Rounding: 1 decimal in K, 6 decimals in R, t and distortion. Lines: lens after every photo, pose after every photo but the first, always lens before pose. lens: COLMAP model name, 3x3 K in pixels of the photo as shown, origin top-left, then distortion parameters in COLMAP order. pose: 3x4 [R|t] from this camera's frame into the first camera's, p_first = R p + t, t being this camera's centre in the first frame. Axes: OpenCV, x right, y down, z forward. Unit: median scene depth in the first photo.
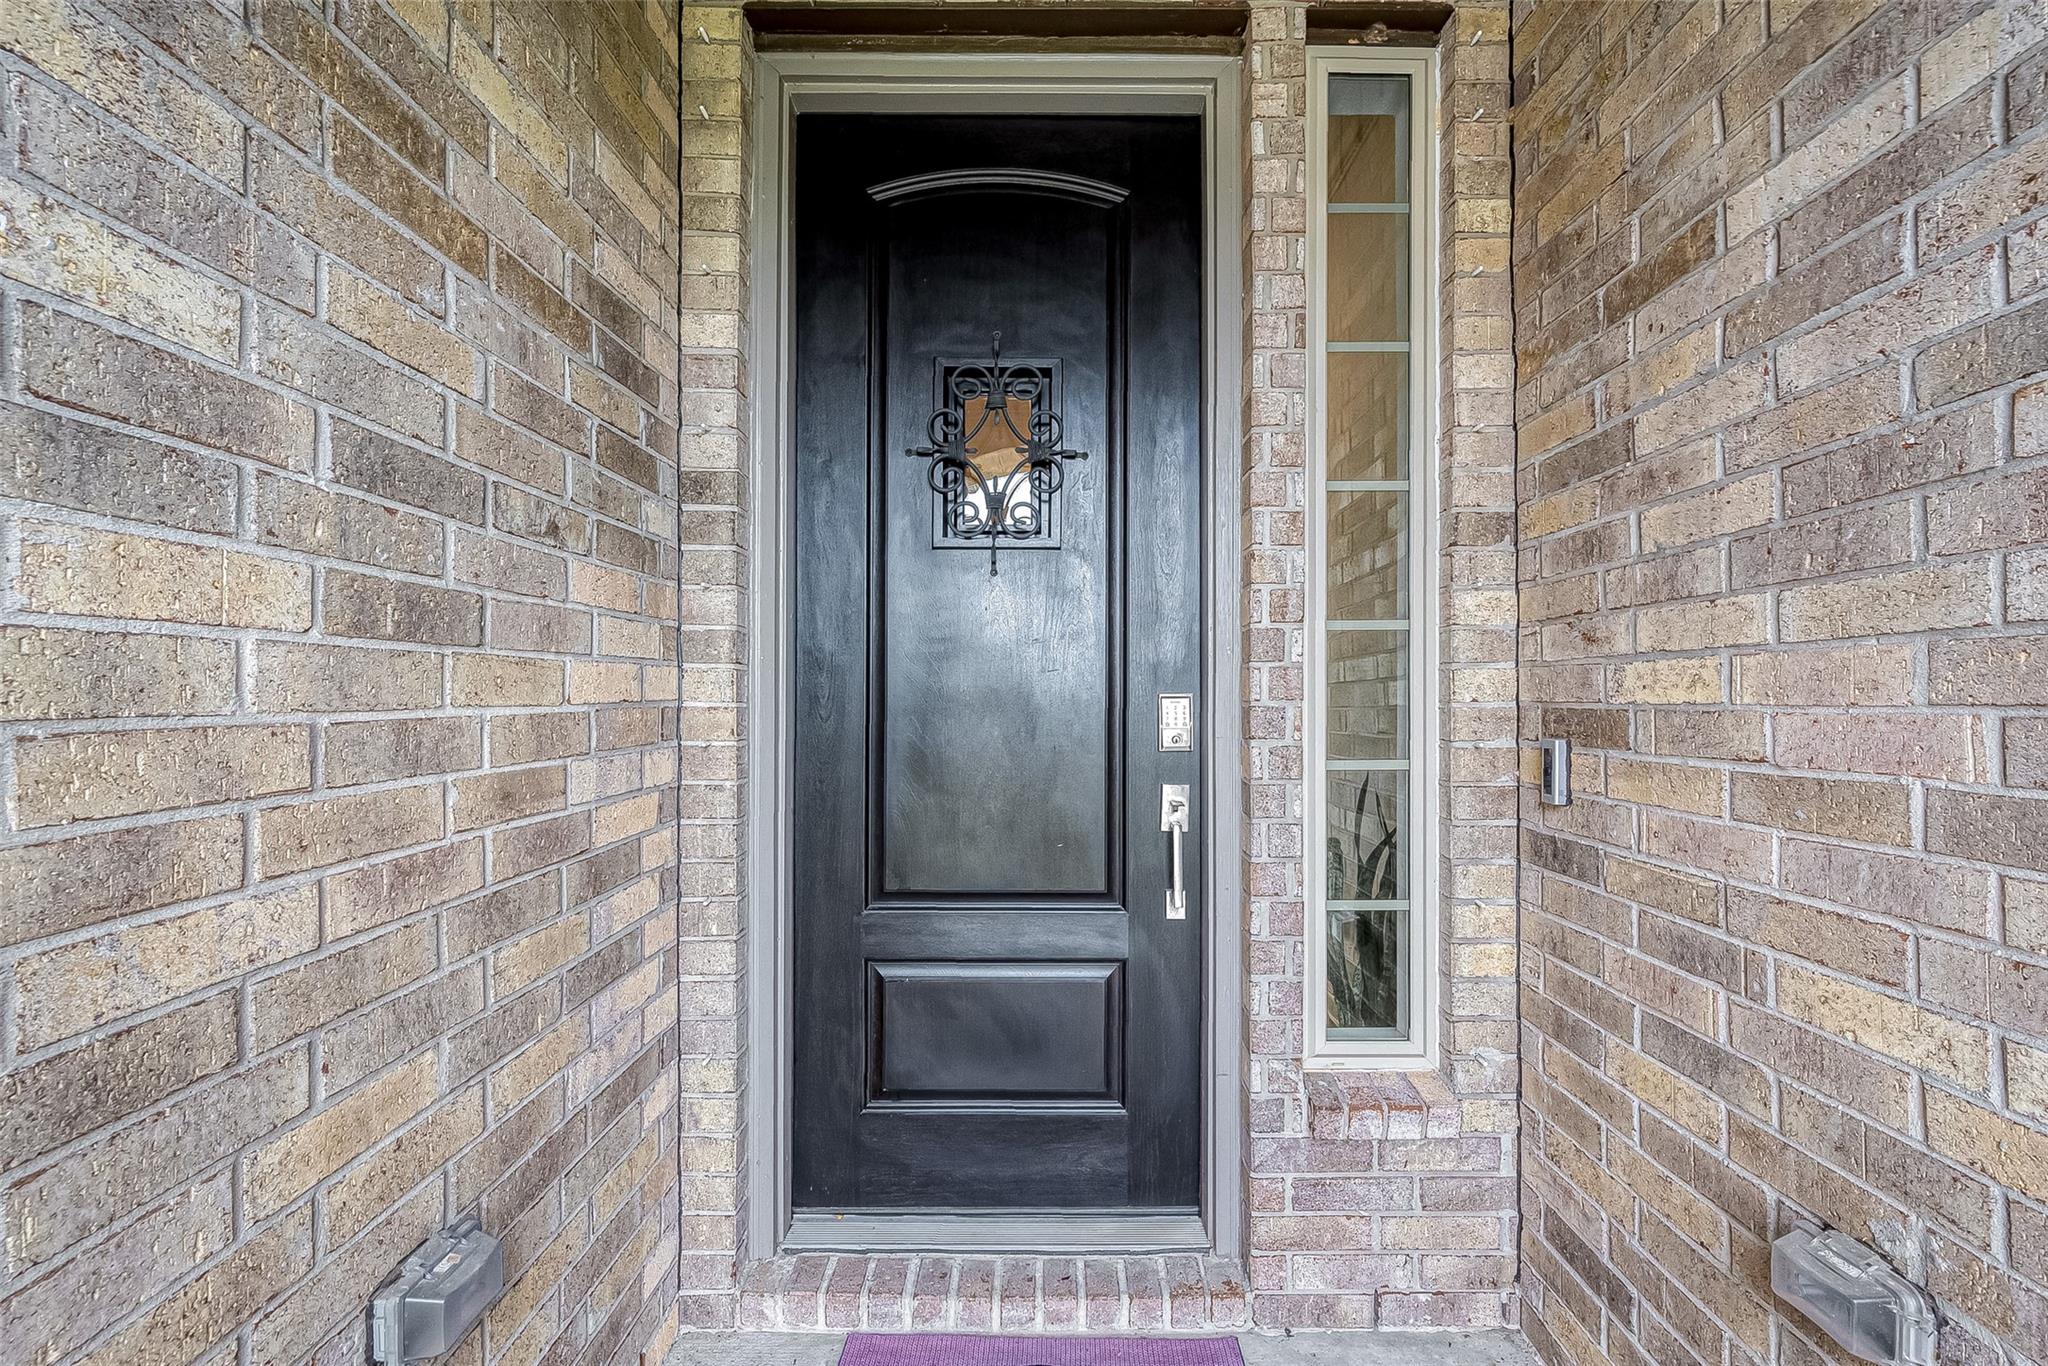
lens RADIAL K [[820.7, 0, 989.7], [0, 820.7, 693.5], [0, 0, 1]] dist [-0.000764, 0.000335]
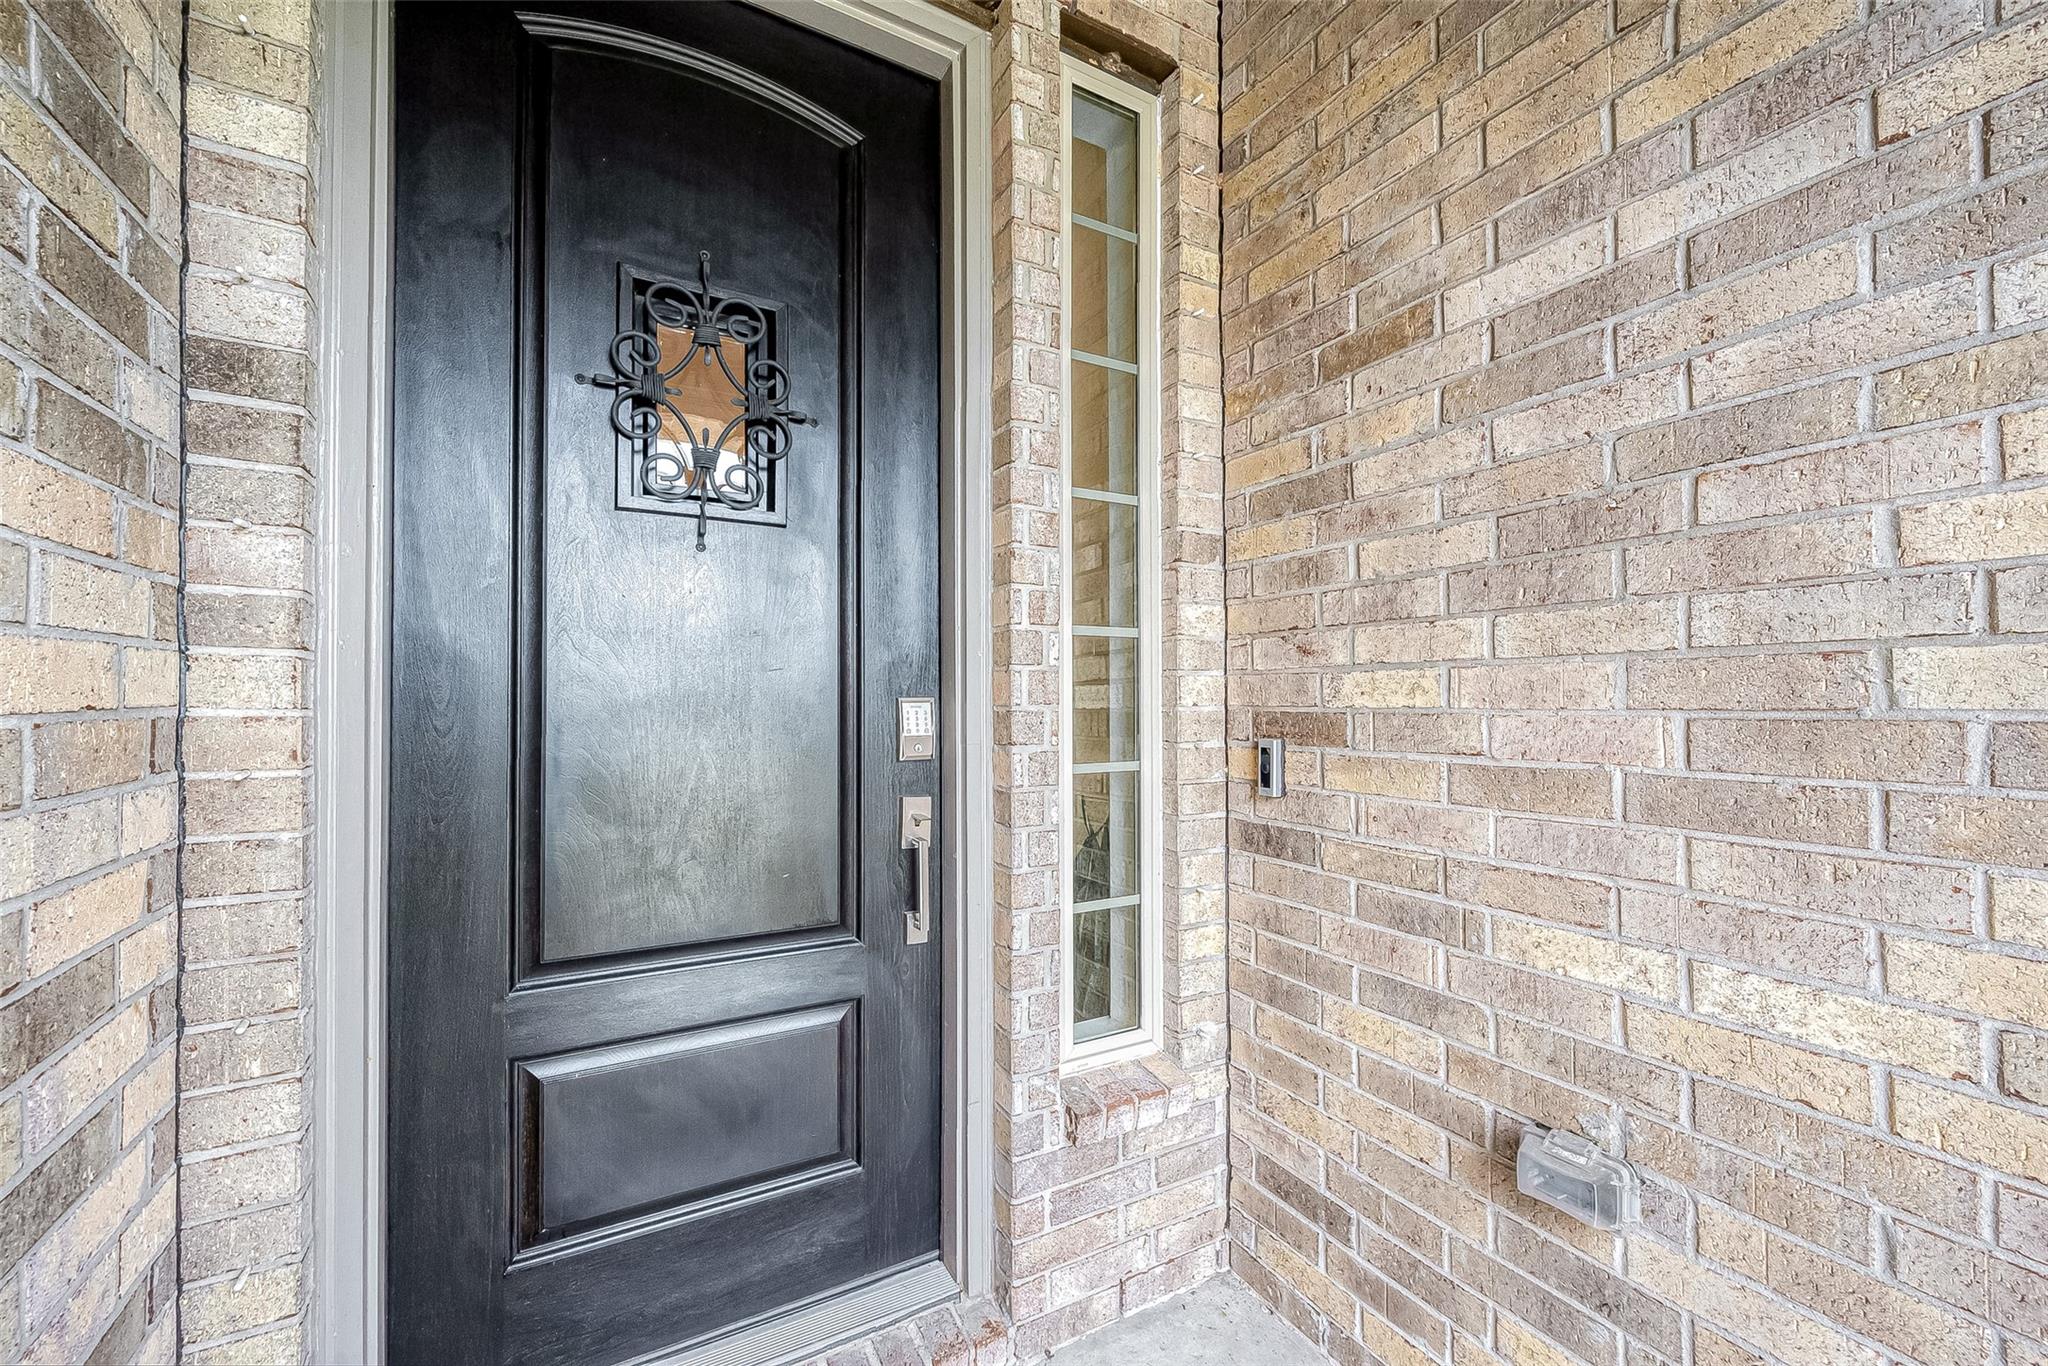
lens RADIAL K [[820.7, 0, 989.7], [0, 820.7, 693.5], [0, 0, 1]] dist [-0.000764, 0.000335]
pose [[0.863915, 0.004948, 0.503613, -0.193116], [-0.003360, 0.999986, -0.004061, -0.000997], [-0.503626, 0.001816, 0.863920, 0.194273]]
